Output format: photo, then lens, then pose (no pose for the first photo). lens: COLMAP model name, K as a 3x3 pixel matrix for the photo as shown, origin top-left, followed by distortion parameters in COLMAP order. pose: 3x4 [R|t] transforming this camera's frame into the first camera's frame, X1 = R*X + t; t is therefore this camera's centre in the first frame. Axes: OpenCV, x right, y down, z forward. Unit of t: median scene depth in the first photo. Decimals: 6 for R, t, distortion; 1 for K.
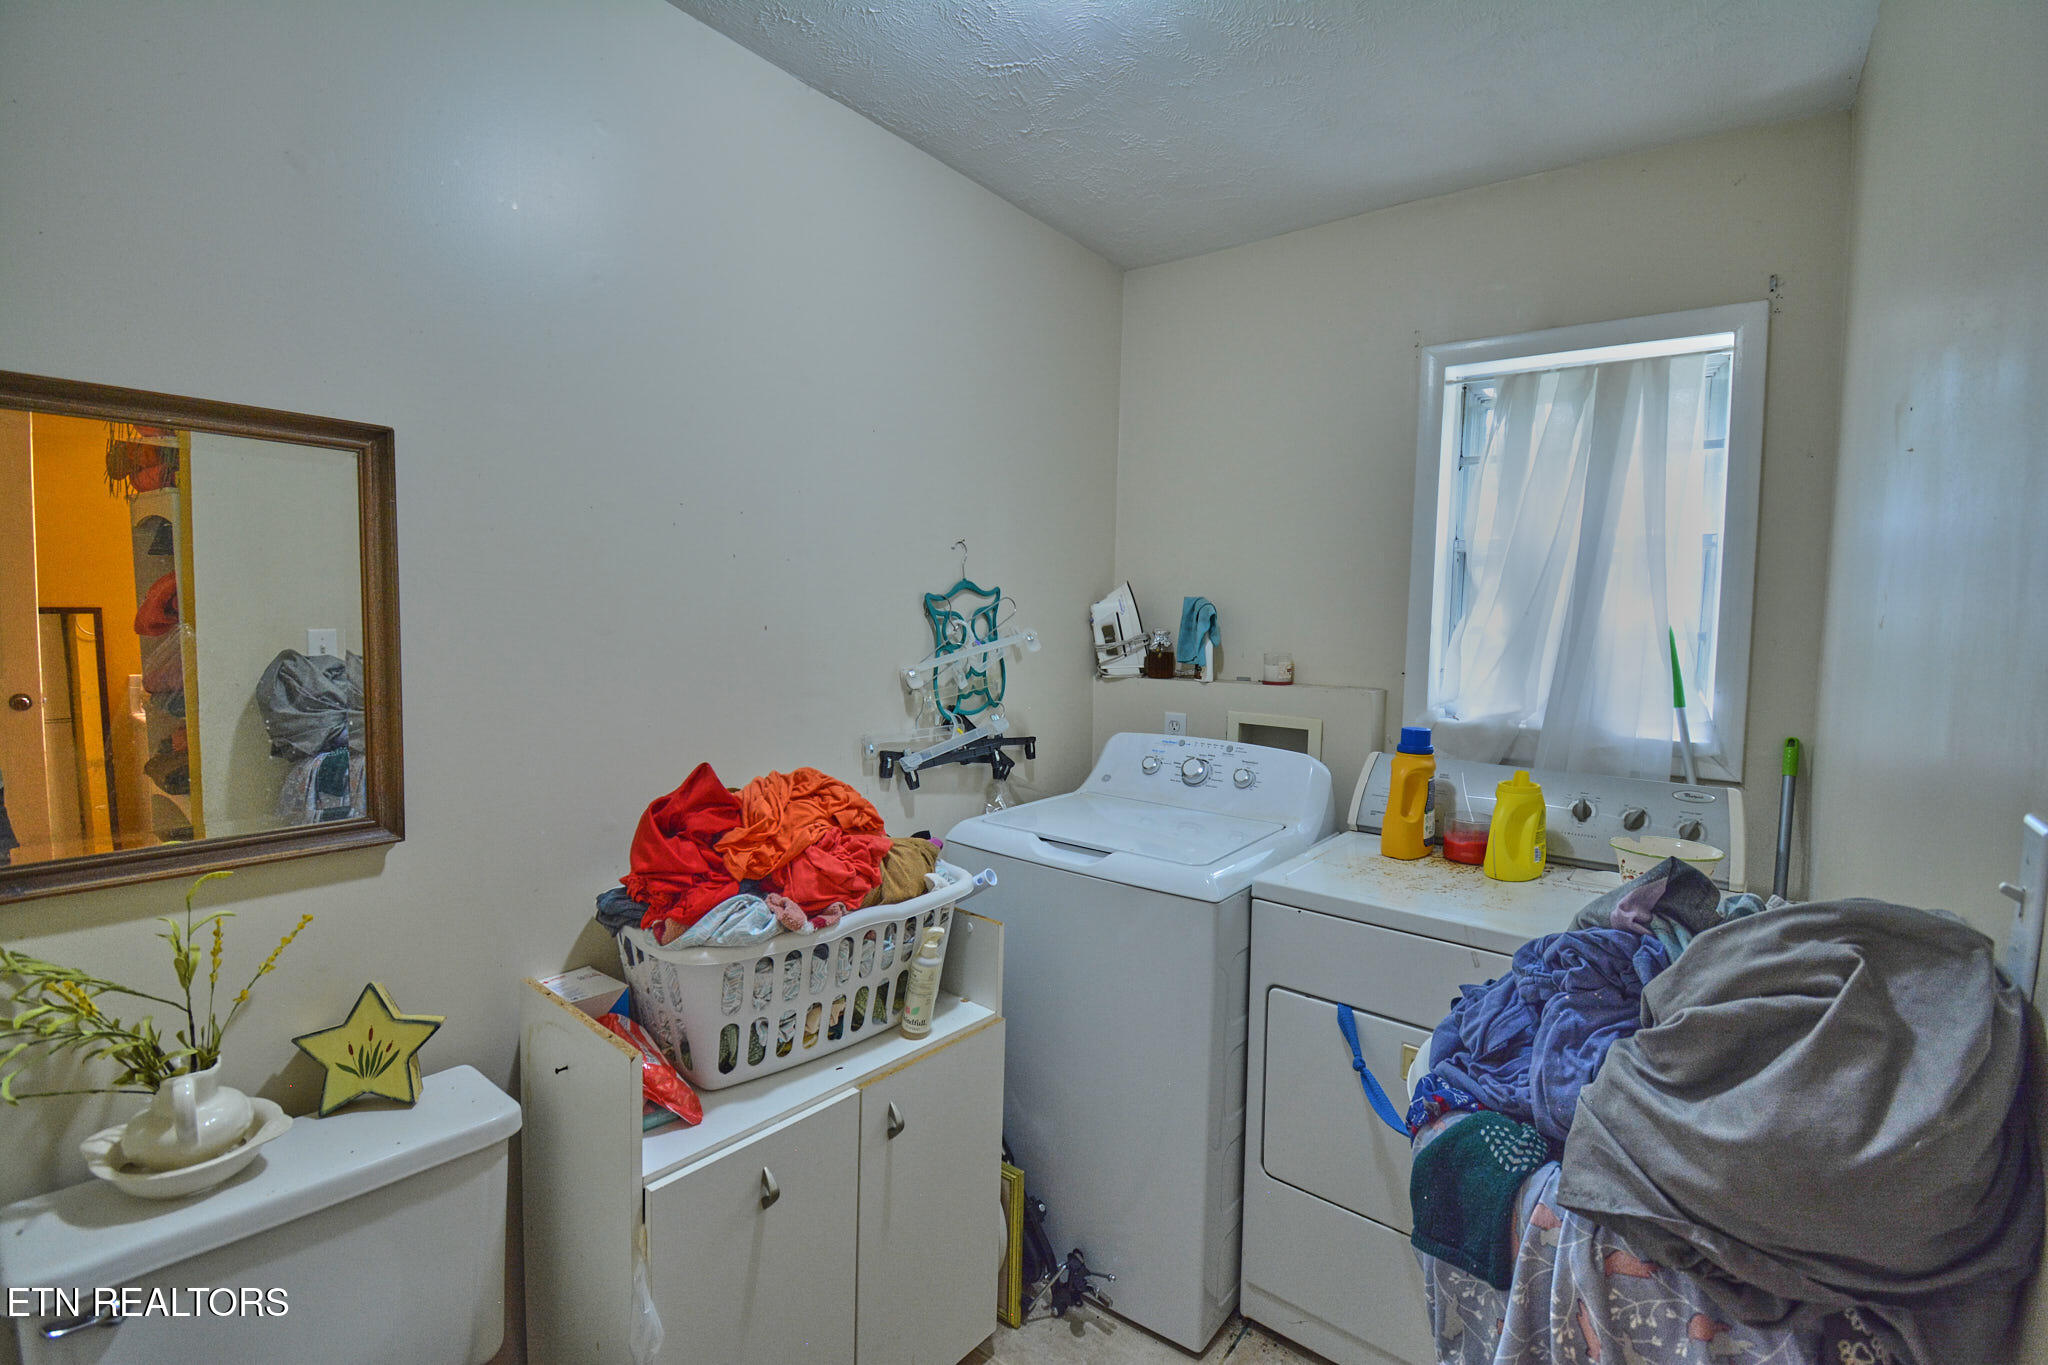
lens RADIAL K [[903.1, 0, 1028.1], [0, 903.1, 680.7], [0, 0, 1]] dist [-0.007257, -0.007754]
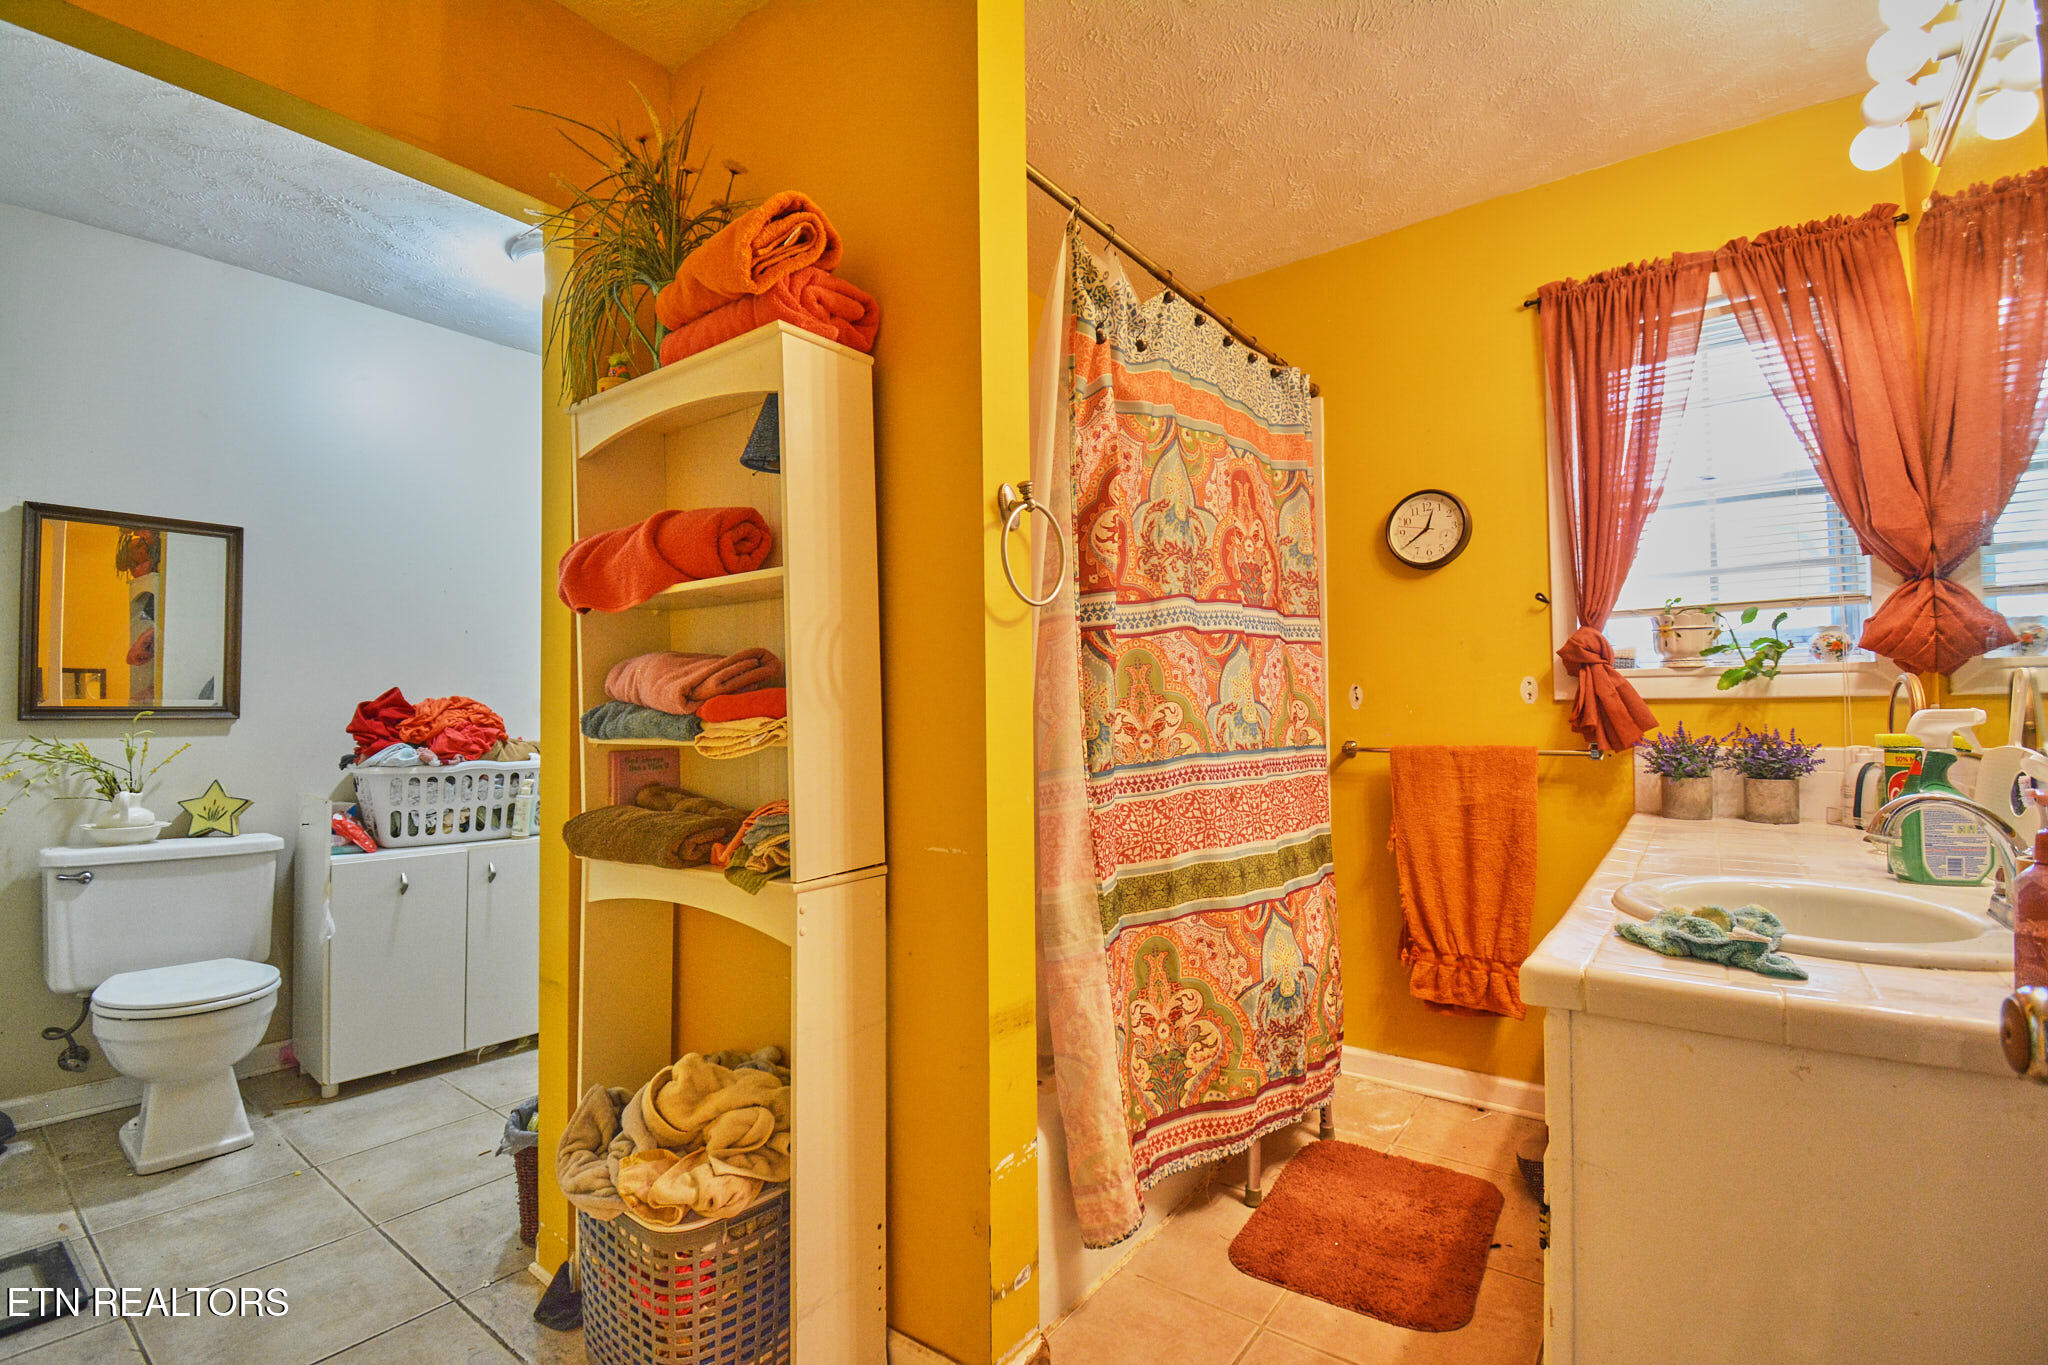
lens RADIAL K [[903.1, 0, 1025.6], [0, 903.1, 686.8], [0, 0, 1]] dist [-0.007257, -0.007754]
pose [[0.999646, -0.026446, -0.002766, 1.065807], [0.026040, 0.994688, -0.099585, 0.331514], [0.005385, 0.099478, 0.995025, -1.001282]]
